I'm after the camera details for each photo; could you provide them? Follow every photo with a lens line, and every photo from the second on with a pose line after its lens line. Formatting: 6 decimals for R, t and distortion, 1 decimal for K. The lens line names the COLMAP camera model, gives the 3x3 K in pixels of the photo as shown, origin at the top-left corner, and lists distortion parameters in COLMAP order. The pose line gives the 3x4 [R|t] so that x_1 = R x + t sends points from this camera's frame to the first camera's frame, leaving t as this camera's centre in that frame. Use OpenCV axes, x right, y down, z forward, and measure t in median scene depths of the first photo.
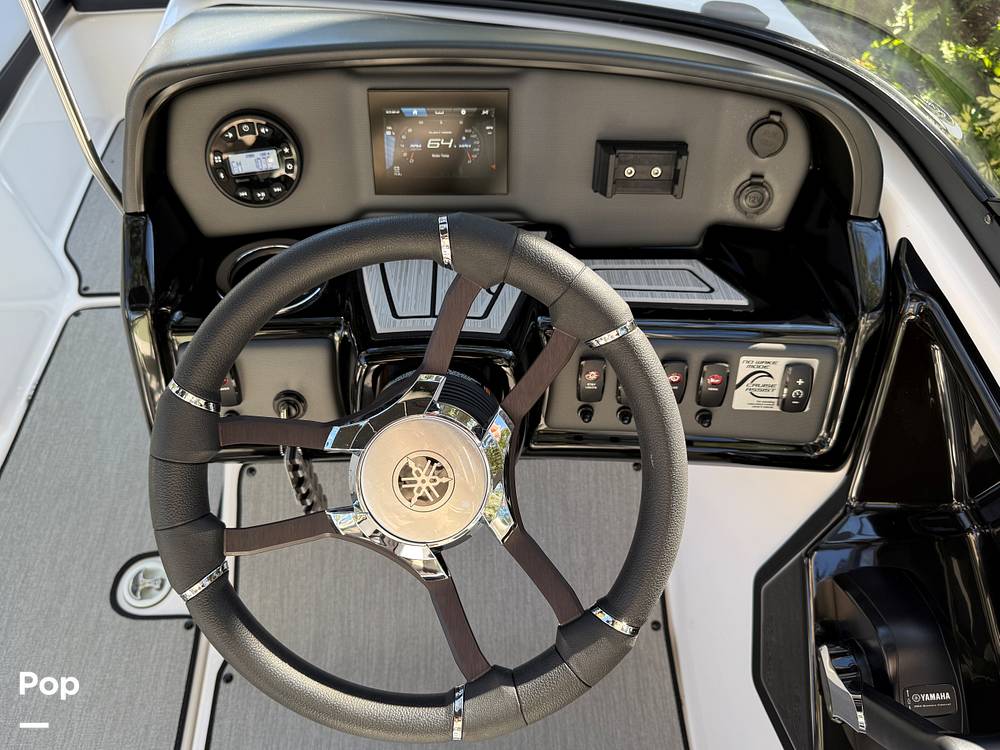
lens RADIAL K [[771.6, 0, 500.4], [0, 771.6, 376.5], [0, 0, 1]] dist [0.002555, -0.000506]
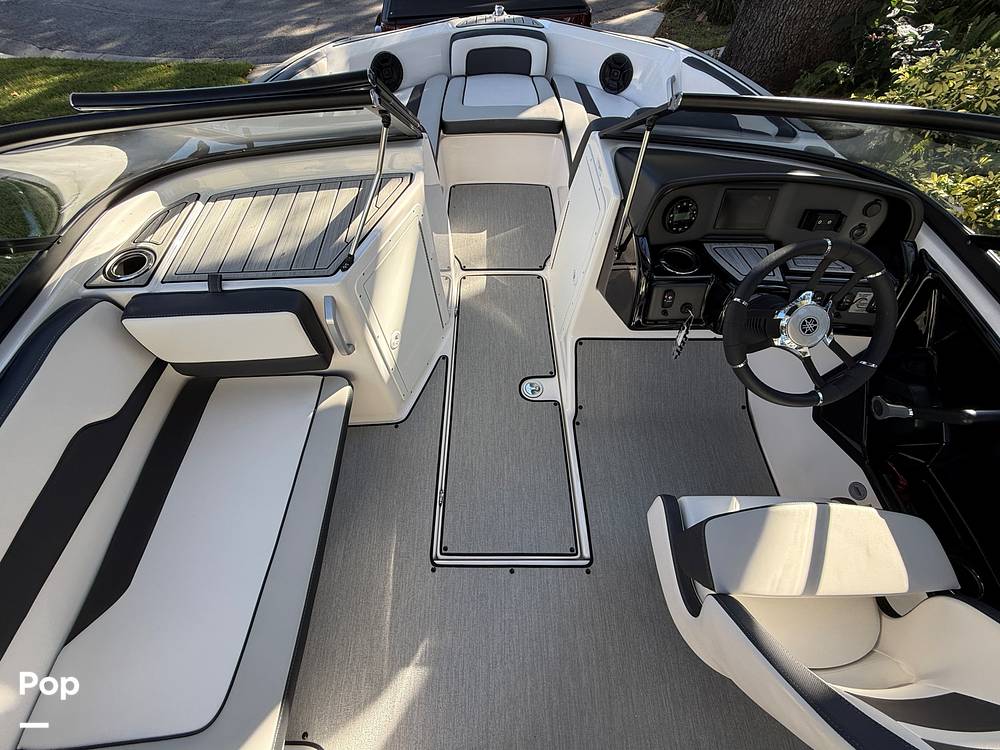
lens RADIAL K [[407.7, 0, 492.3], [0, 407.7, 366.4], [0, 0, 1]] dist [0.004640, 0.000456]
pose [[0.999833, 0.016897, -0.007005, -0.948646], [-0.016013, 0.993657, 0.111310, 0.091652], [0.008841, -0.111179, 0.993761, -0.474948]]
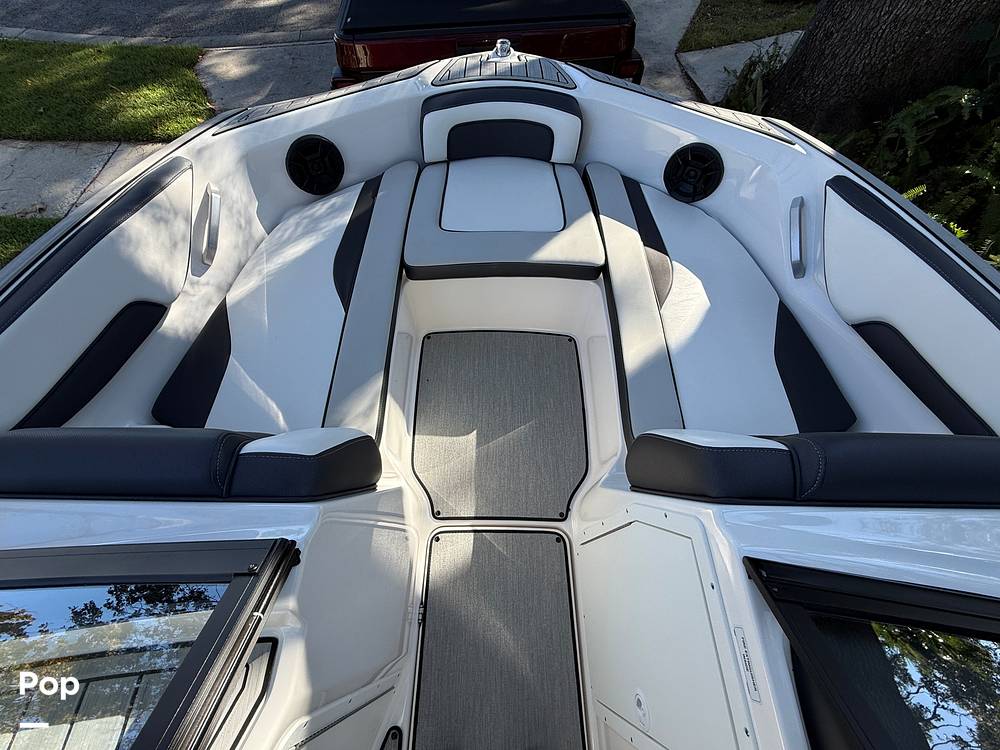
lens RADIAL K [[407.7, 0, 490.3], [0, 407.7, 375.9], [0, 0, 1]] dist [0.004640, 0.000456]
pose [[0.999390, 0.034118, -0.007499, -0.956528], [-0.032032, 0.980692, 0.192918, -1.080481], [0.013936, -0.192560, 0.981186, 0.700890]]
